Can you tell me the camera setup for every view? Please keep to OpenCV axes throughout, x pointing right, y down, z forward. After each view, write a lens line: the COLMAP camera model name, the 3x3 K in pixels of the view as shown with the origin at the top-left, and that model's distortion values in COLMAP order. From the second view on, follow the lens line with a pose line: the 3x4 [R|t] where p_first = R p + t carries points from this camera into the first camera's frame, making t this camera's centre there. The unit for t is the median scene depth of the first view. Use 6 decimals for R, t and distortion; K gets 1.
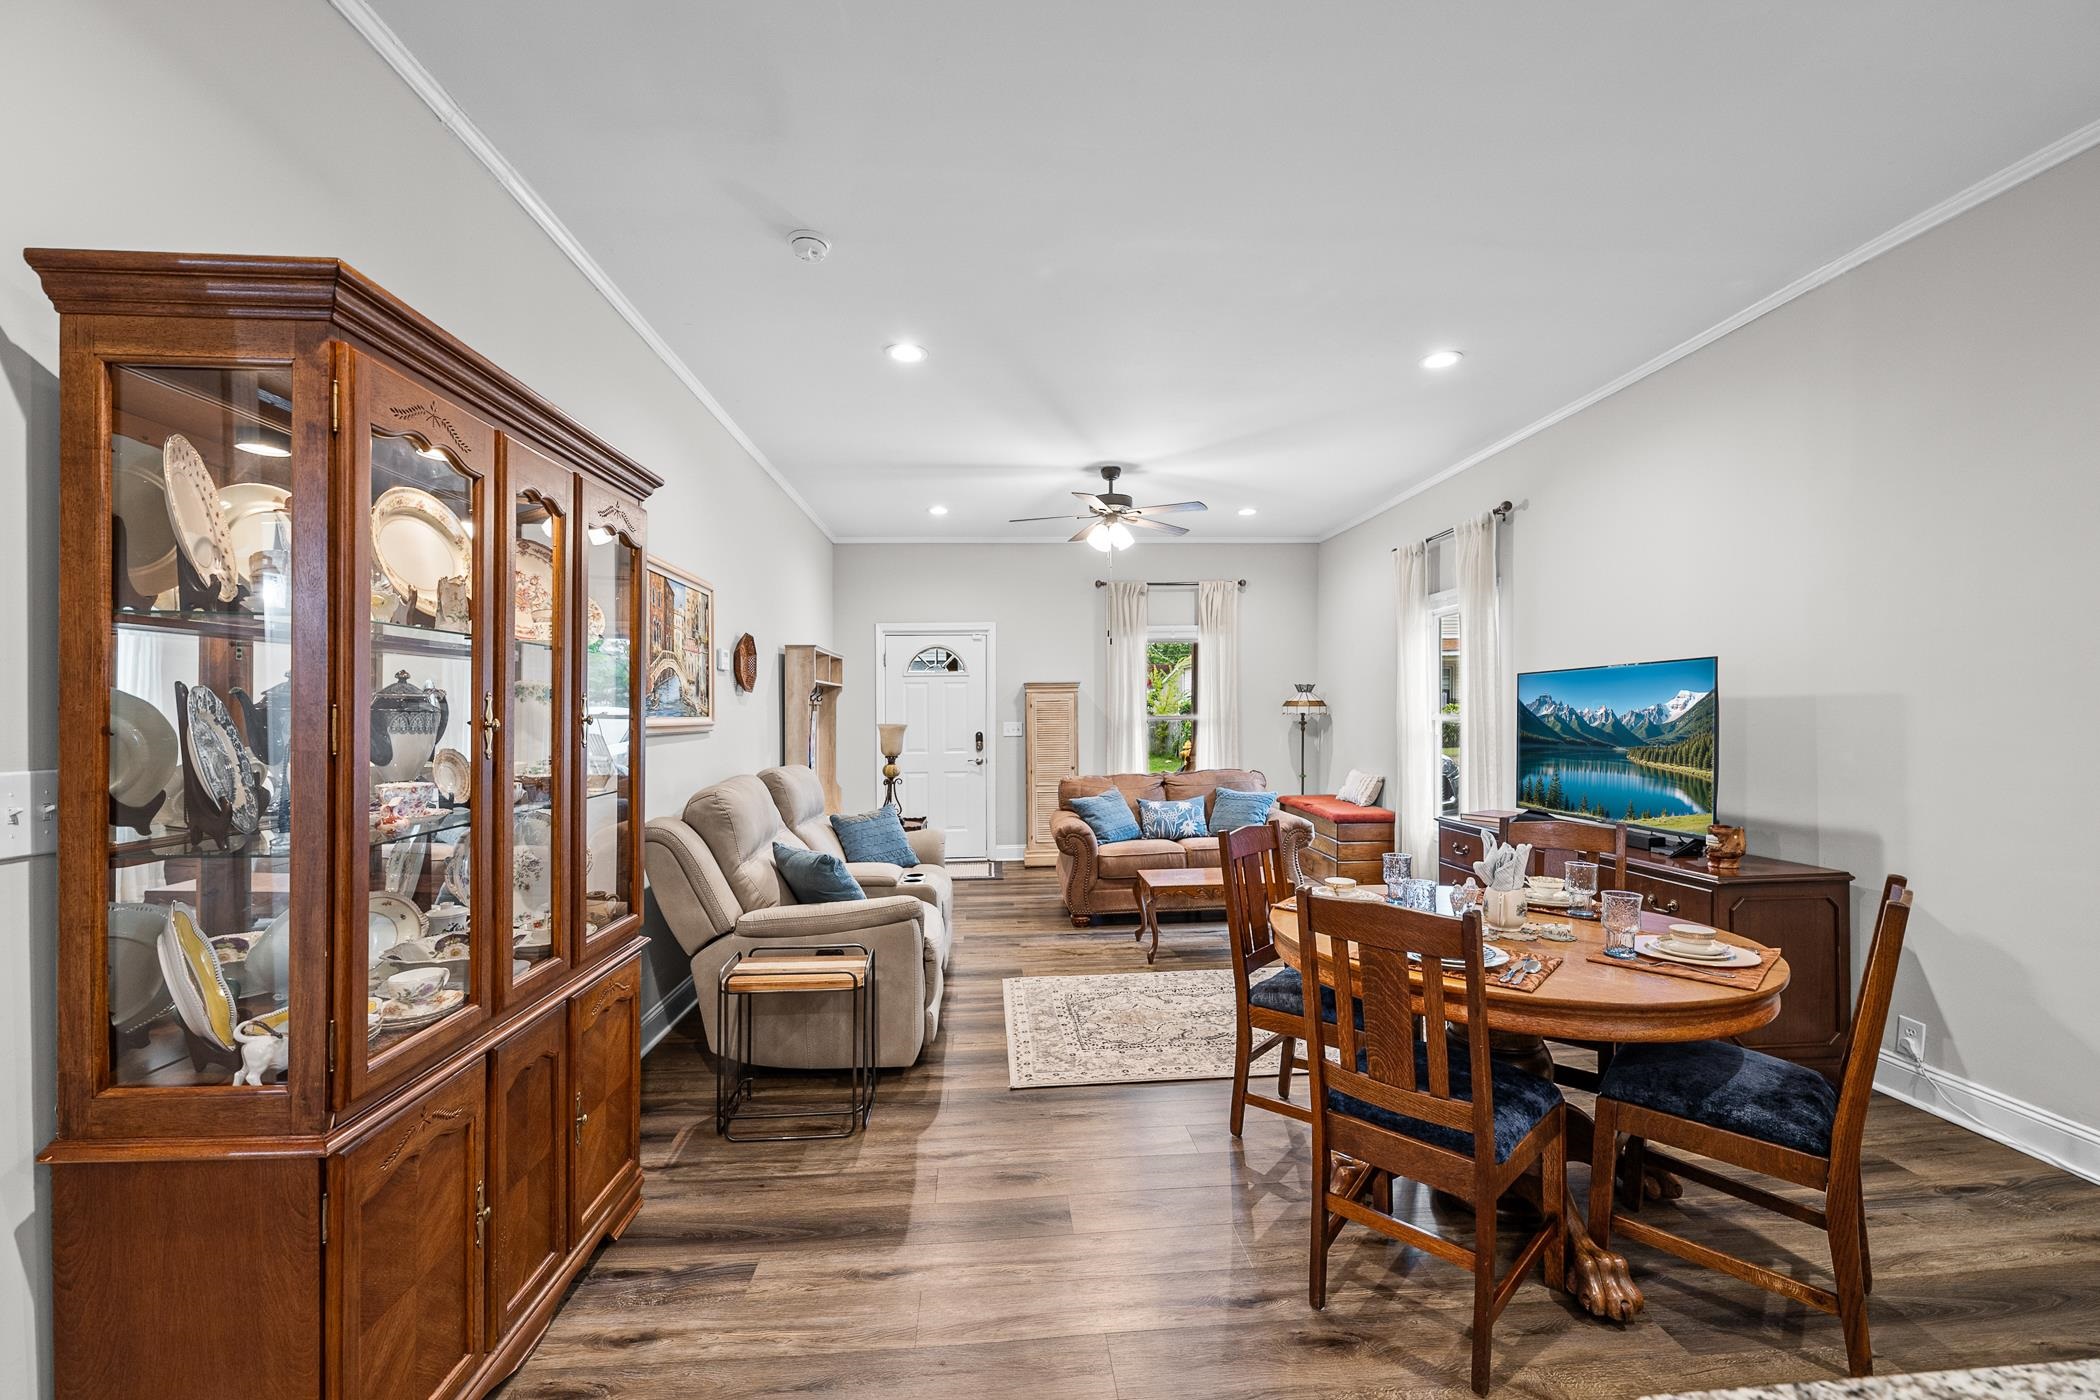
lens RADIAL K [[840.1, 0, 1069.7], [0, 840.1, 717.9], [0, 0, 1]] dist [-0.001857, 0.000825]
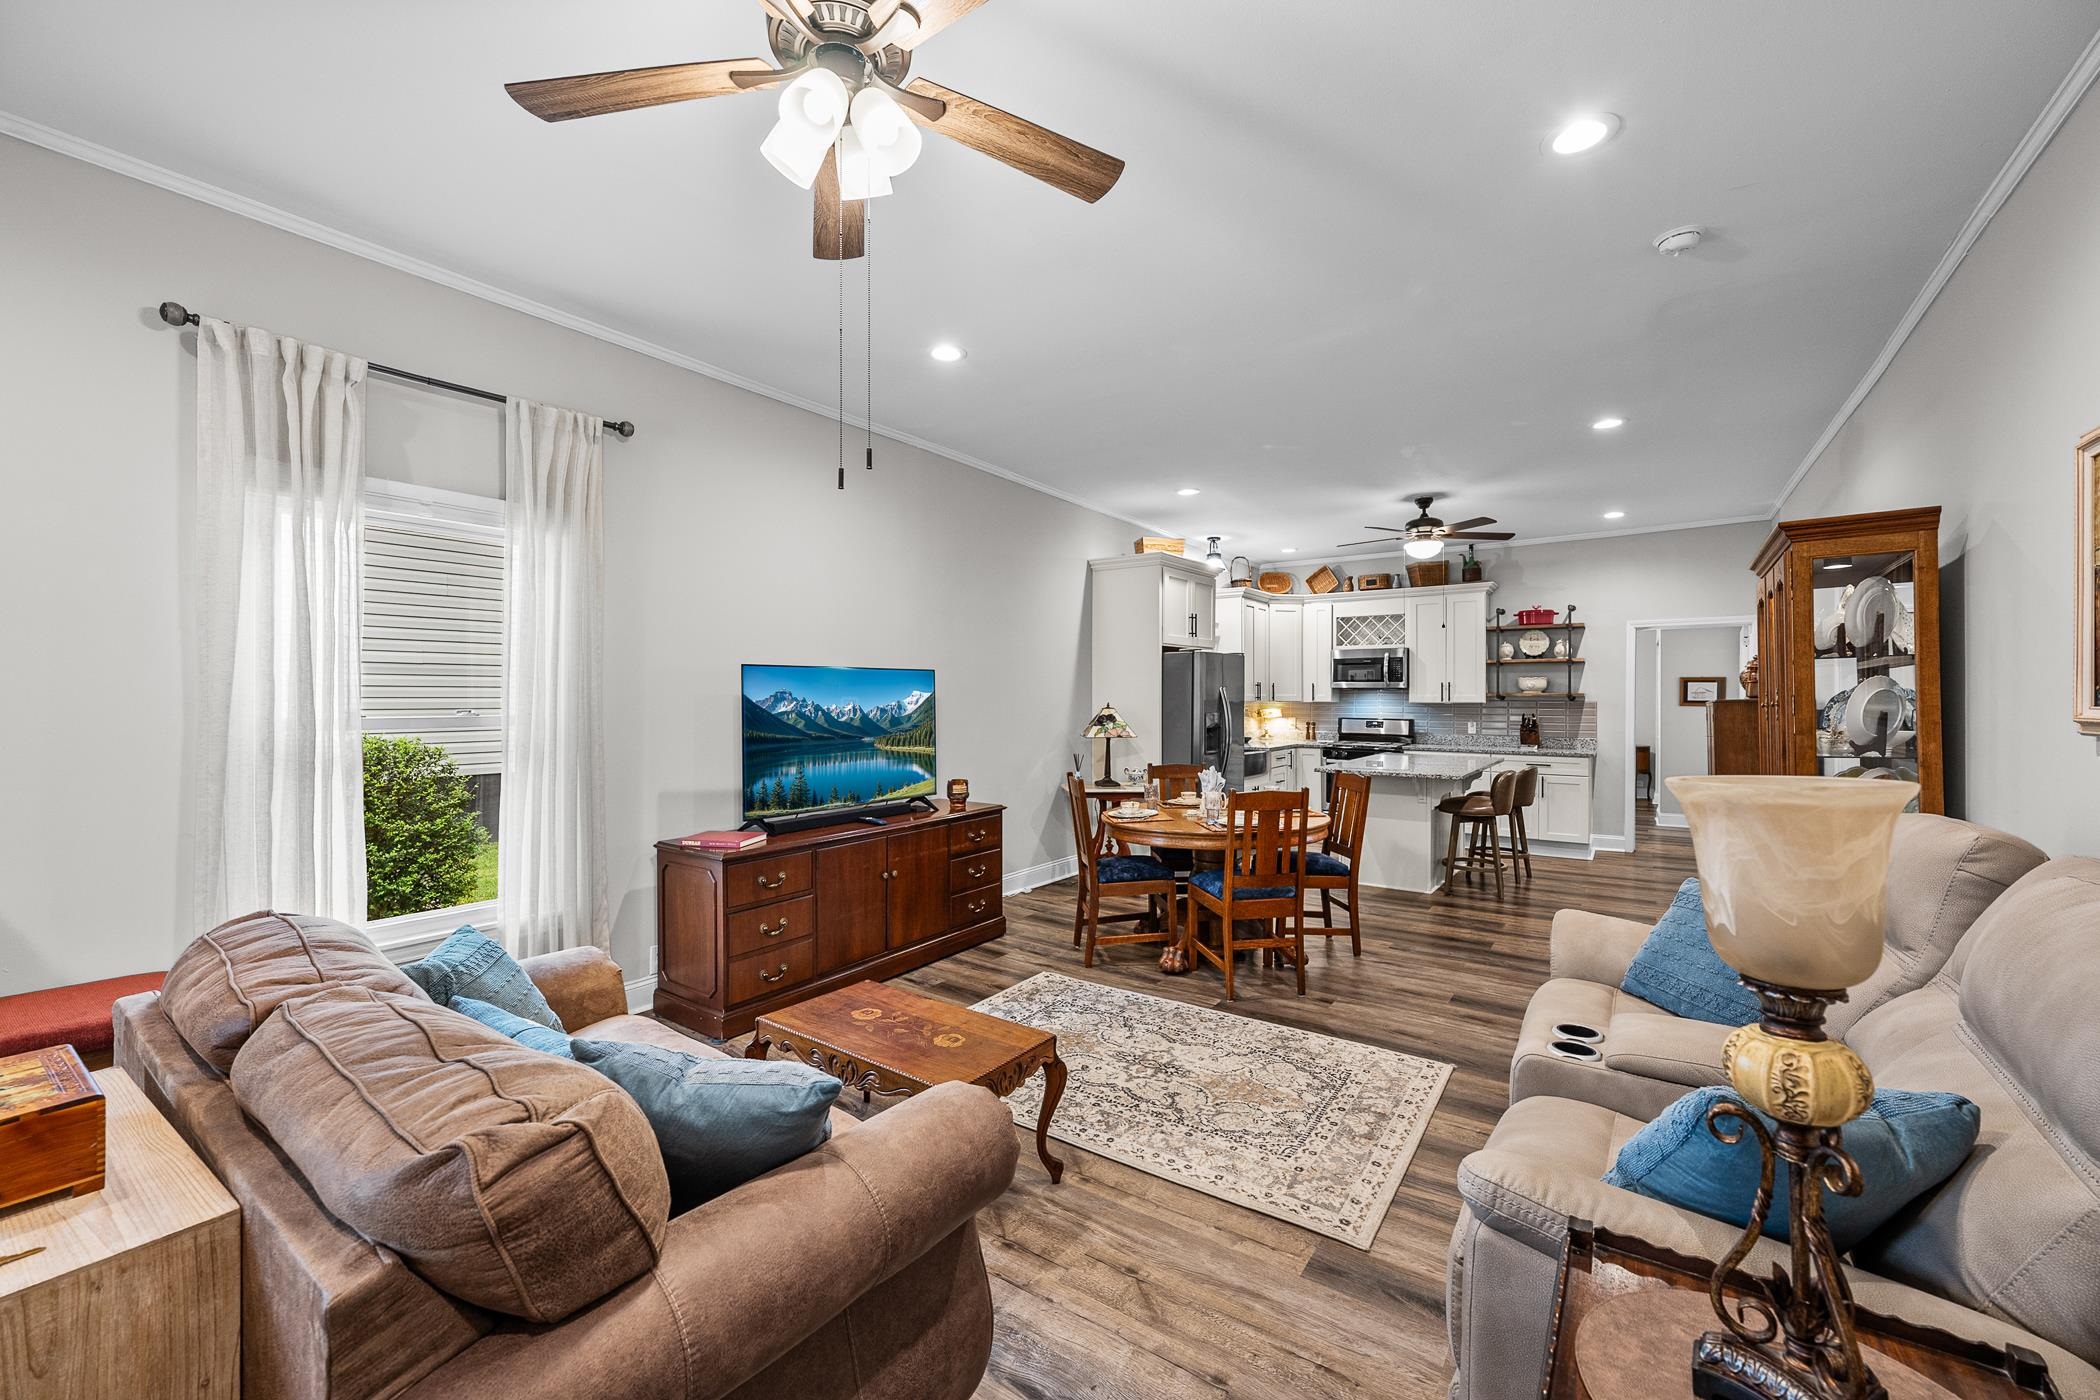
lens RADIAL K [[840.1, 0, 1043.5], [0, 840.1, 694.1], [0, 0, 1]] dist [-0.001857, 0.000825]
pose [[-0.752016, 0.013822, 0.659000, -0.266345], [0.013264, 0.999895, -0.005836, -0.013944], [-0.659011, 0.004352, -0.752120, 1.486943]]
